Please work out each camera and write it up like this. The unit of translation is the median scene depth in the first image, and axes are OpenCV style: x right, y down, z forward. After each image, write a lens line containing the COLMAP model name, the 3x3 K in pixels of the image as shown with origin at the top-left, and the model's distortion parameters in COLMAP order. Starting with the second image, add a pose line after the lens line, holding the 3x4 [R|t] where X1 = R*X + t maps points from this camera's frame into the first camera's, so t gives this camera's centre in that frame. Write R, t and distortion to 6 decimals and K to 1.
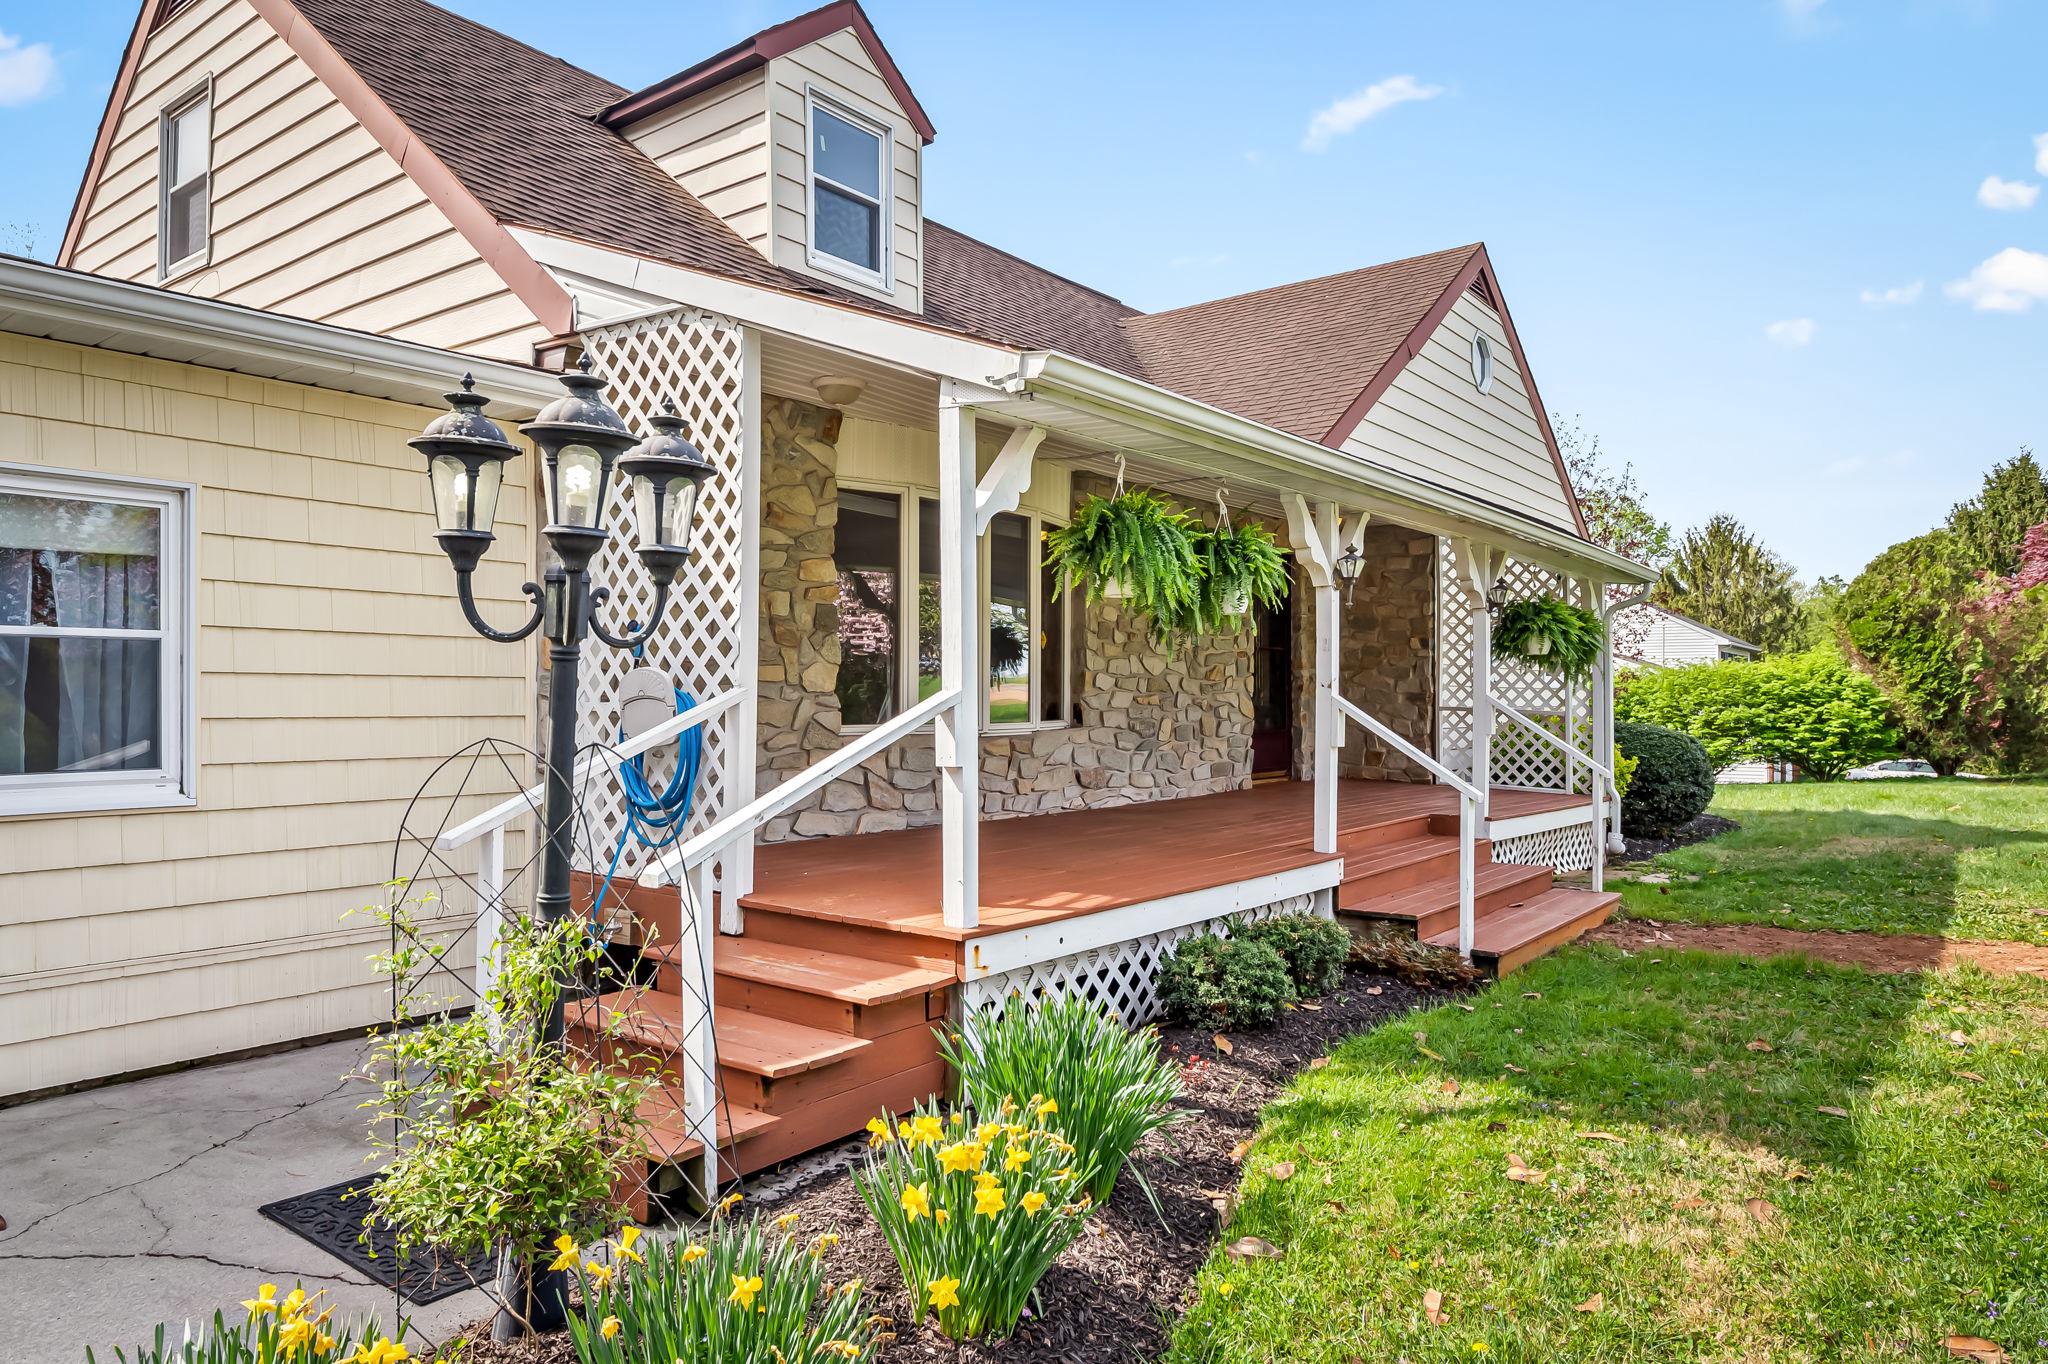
lens RADIAL K [[1299.3, 0, 1024.0], [0, 1299.3, 682.0], [0, 0, 1]] dist [-0.004467, -0.001829]
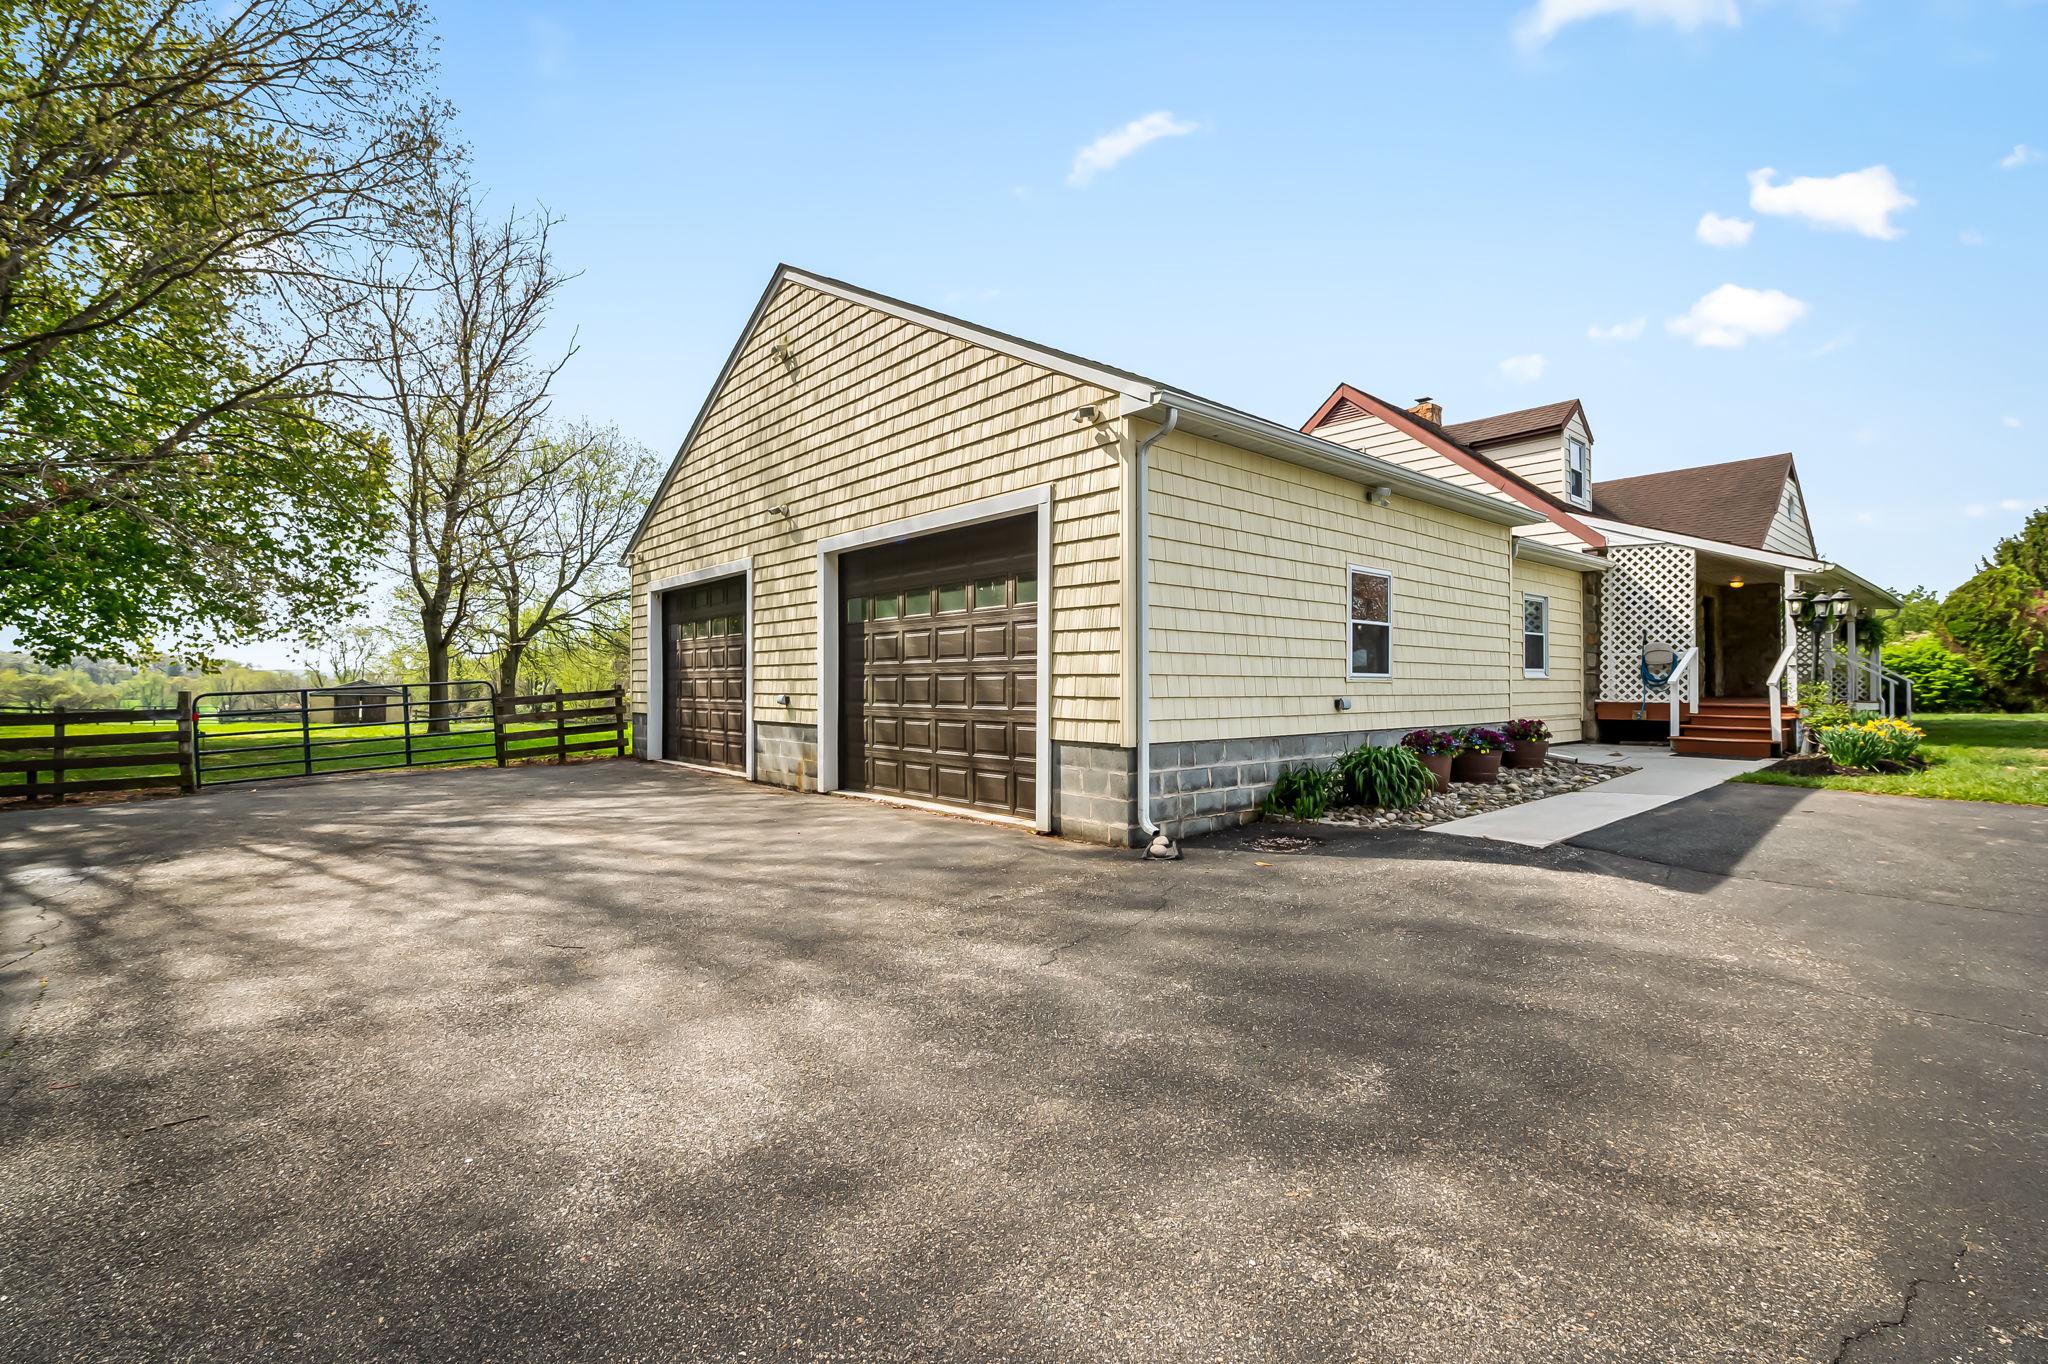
lens RADIAL K [[920.0, 0, 1014.2], [0, 920.0, 670.4], [0, 0, 1]] dist [-0.001196, -0.000105]
pose [[0.982994, -0.005225, -0.183565, -0.336652], [0.004546, 0.999981, -0.004119, 0.014814], [0.183583, 0.003215, 0.982999, -0.394703]]
